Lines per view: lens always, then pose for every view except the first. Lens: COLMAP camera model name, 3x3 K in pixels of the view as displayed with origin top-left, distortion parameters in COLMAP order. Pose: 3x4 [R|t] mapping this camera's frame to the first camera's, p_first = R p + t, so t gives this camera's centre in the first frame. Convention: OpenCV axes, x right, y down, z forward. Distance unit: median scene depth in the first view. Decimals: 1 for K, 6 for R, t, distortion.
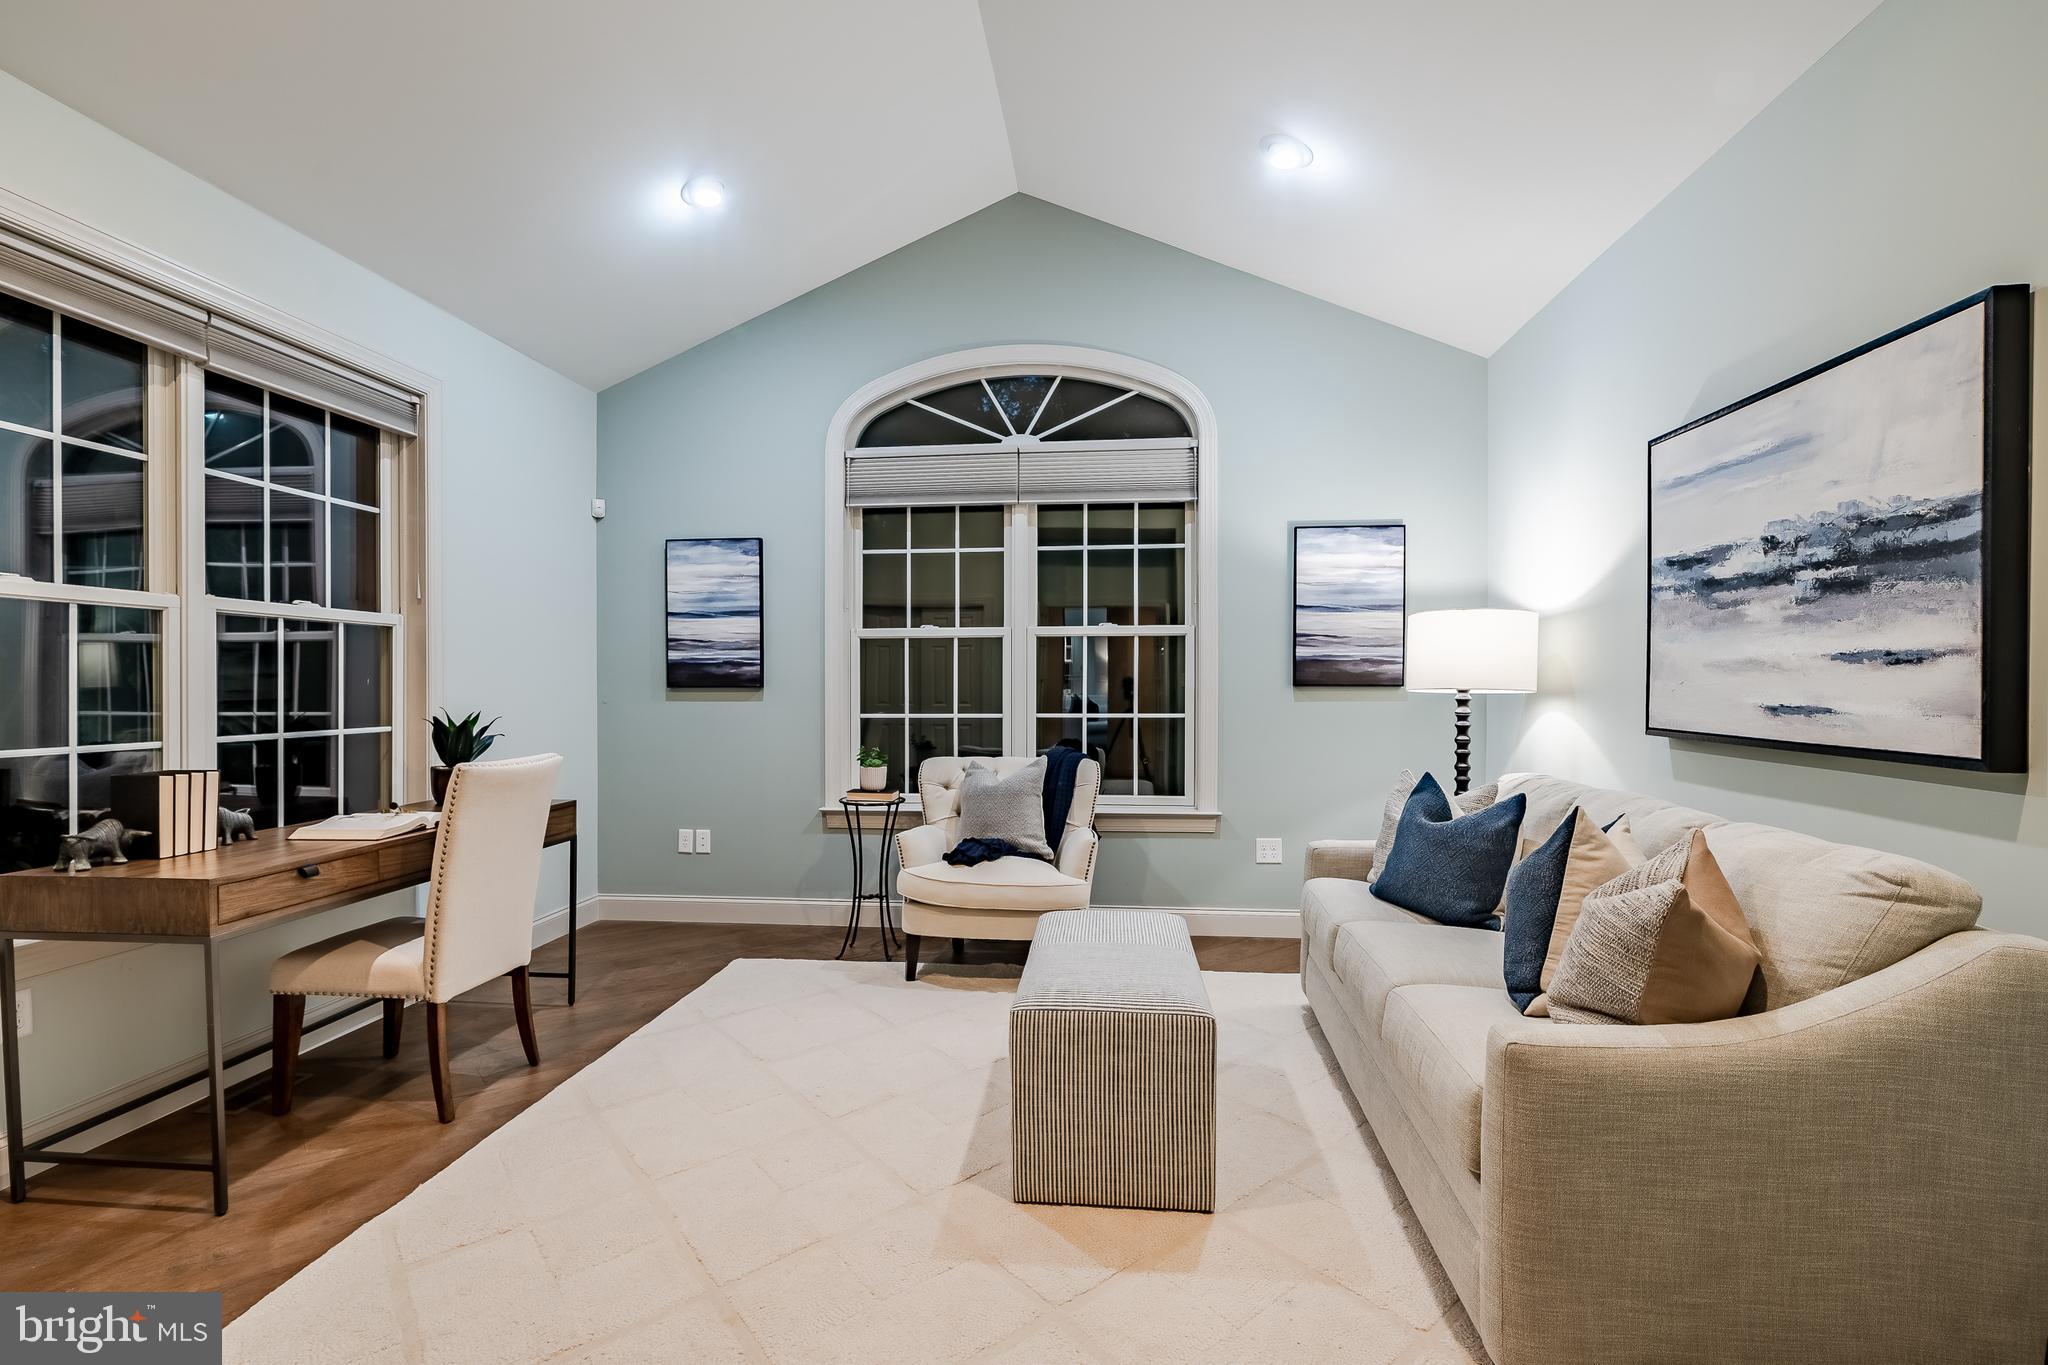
lens RADIAL K [[956.5, 0, 1012.6], [0, 956.5, 682.2], [0, 0, 1]] dist [-0.001362, 0.000319]
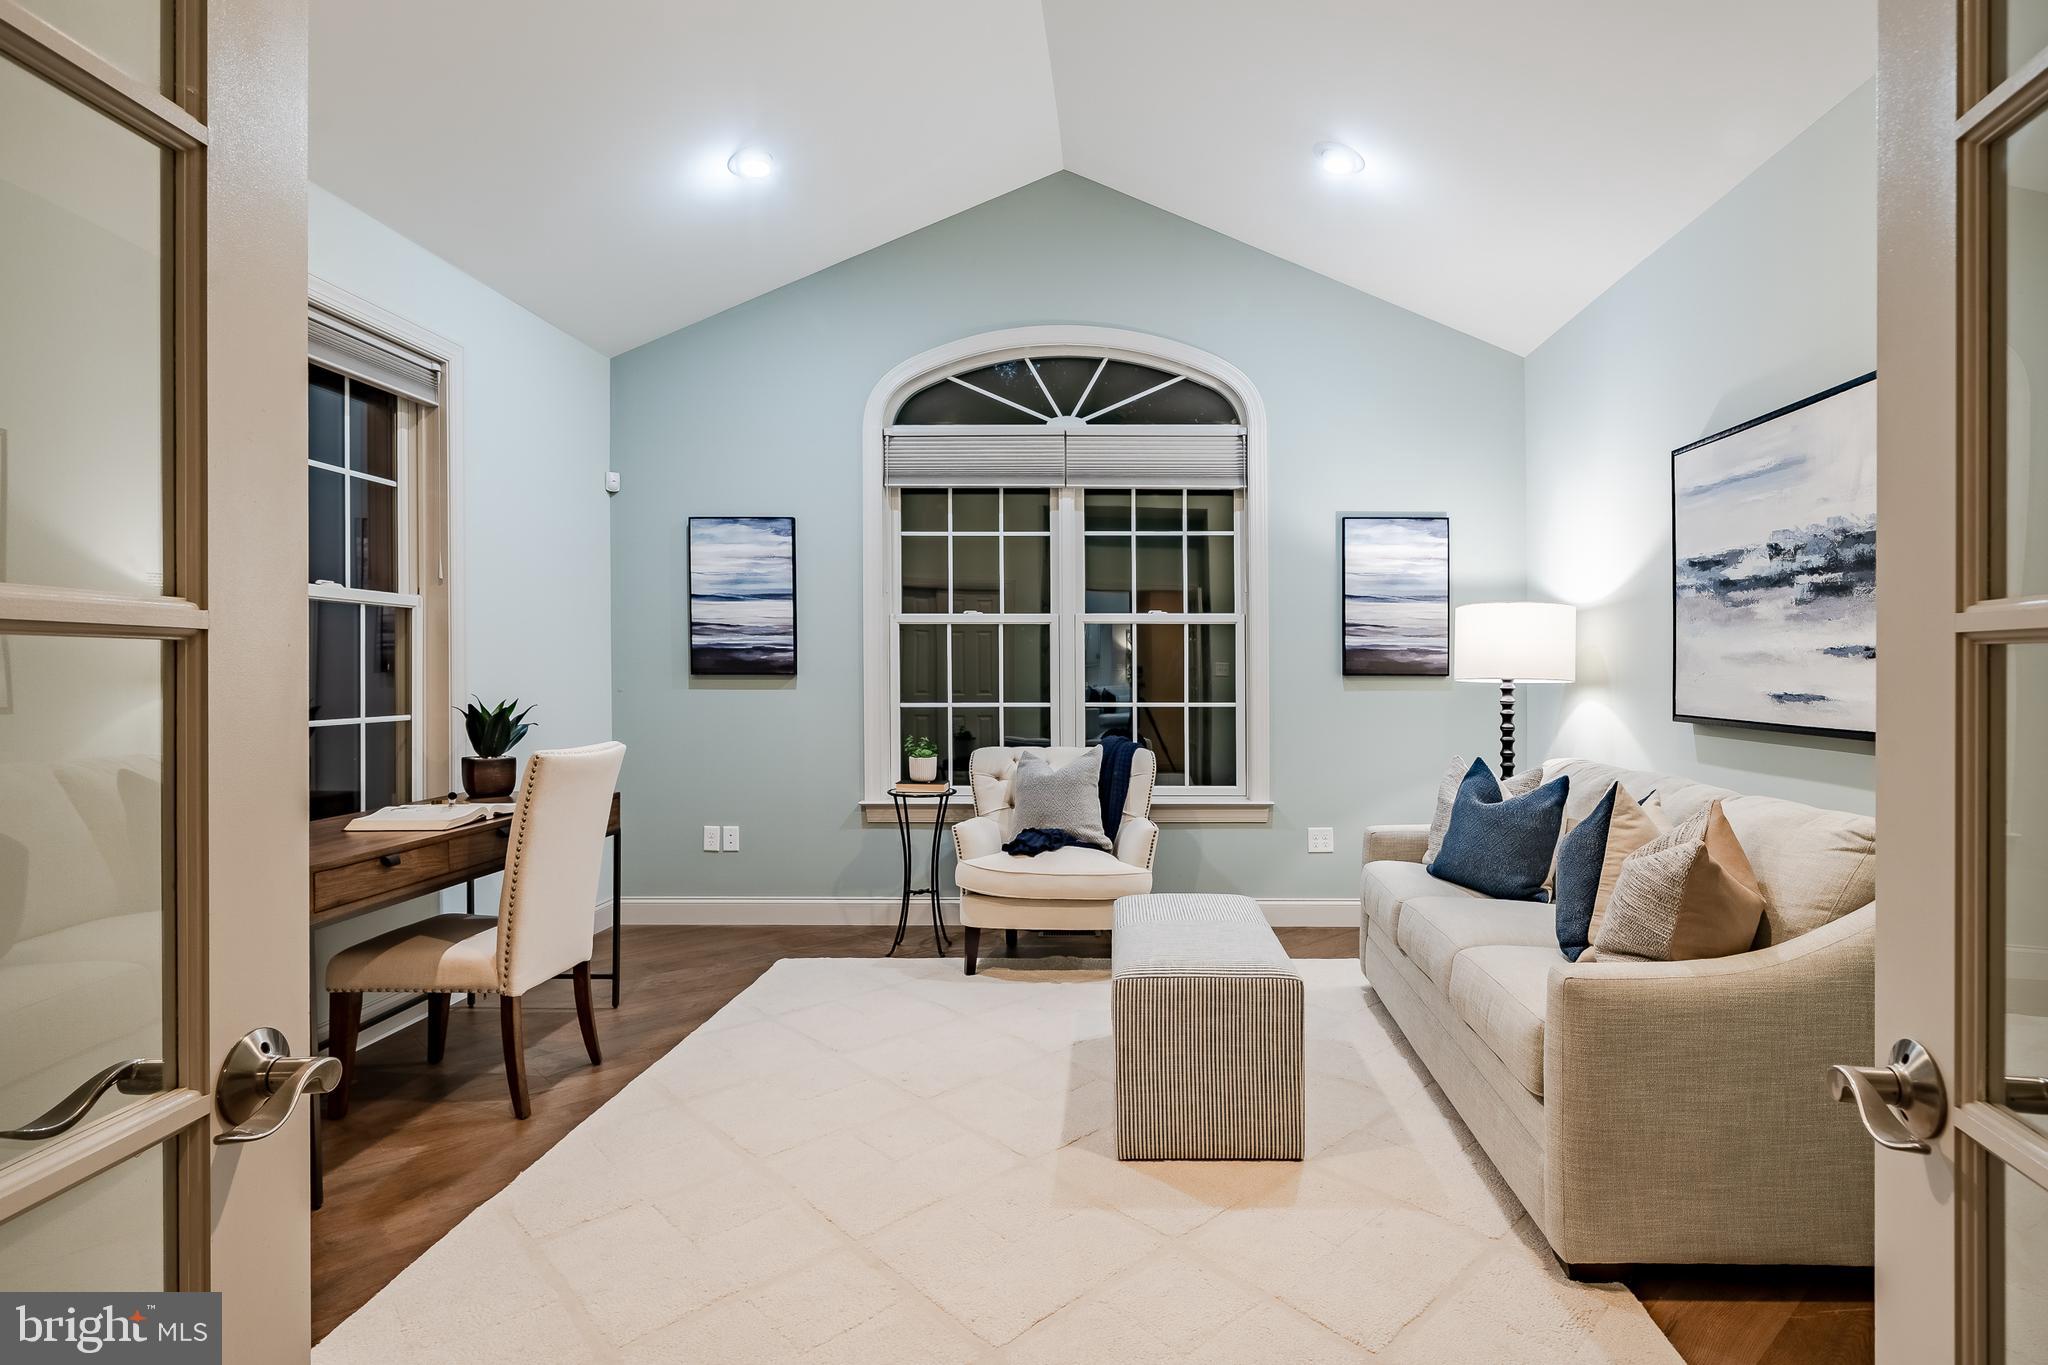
lens RADIAL K [[1215.0, 0, 1041.2], [0, 1215.0, 632.2], [0, 0, 1]] dist [0.000028, -0.001436]
pose [[0.994529, 0.007588, 0.104189, -0.178842], [-0.004199, 0.999456, -0.032708, 0.001946], [-0.104380, 0.032092, 0.994020, -0.273696]]
